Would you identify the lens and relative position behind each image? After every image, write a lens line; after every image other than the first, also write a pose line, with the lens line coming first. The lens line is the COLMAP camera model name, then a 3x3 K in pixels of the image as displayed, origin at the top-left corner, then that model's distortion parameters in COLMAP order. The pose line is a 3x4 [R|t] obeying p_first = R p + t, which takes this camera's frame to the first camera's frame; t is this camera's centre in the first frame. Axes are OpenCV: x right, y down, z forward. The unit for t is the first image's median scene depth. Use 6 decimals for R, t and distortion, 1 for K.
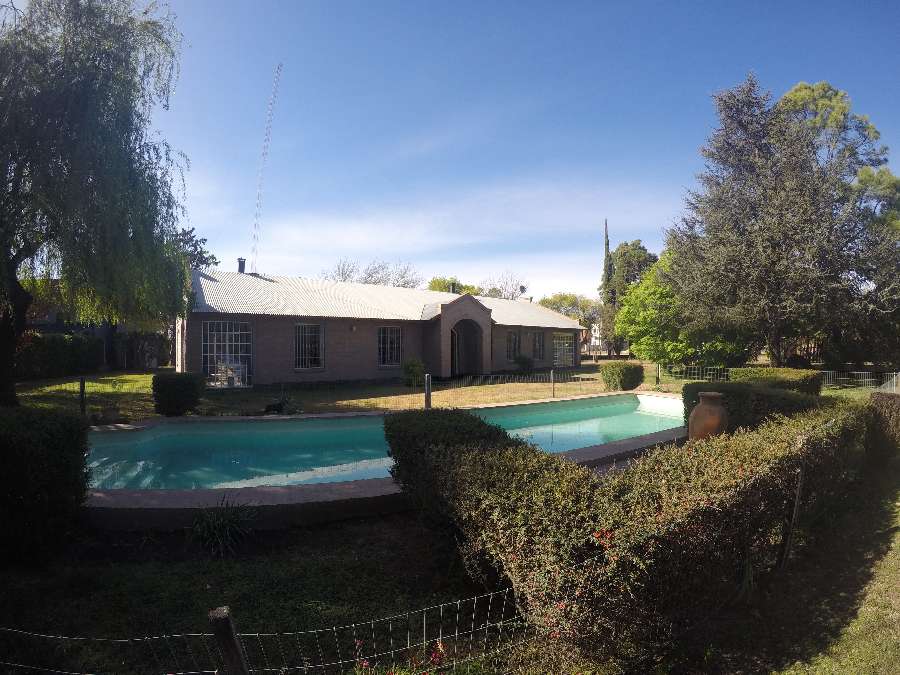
lens RADIAL K [[395.5, 0, 450.0], [0, 395.5, 337.5], [0, 0, 1]] dist [-0.000389, -0.000024]
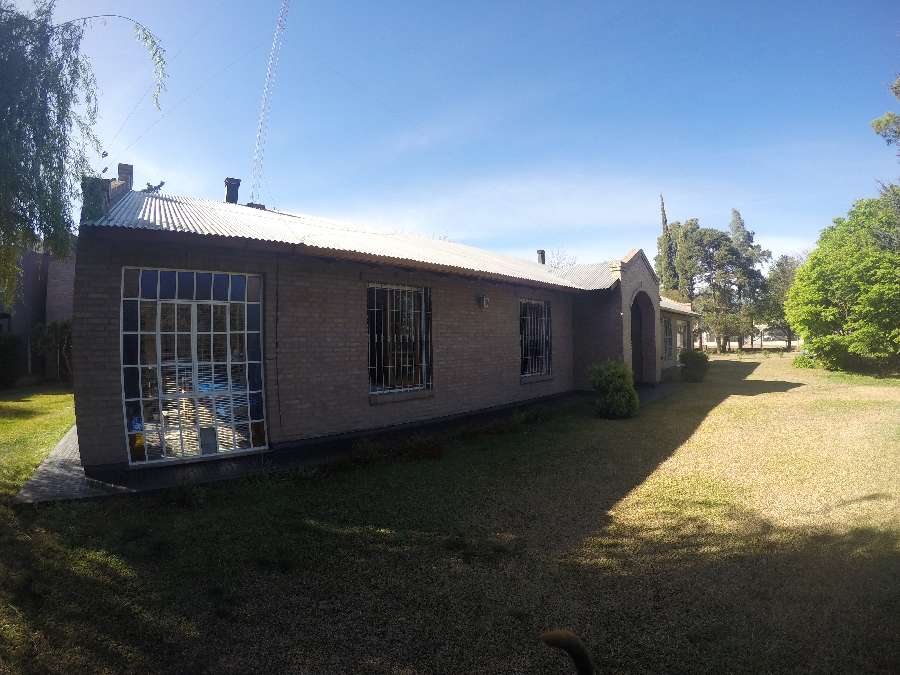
lens RADIAL K [[395.5, 0, 450.0], [0, 395.5, 337.5], [0, 0, 1]] dist [-0.000389, -0.000024]
pose [[0.999731, -0.011295, 0.020247, -0.314182], [0.011215, 0.999929, 0.004095, 0.018013], [-0.020292, -0.003866, 0.999787, 0.586963]]
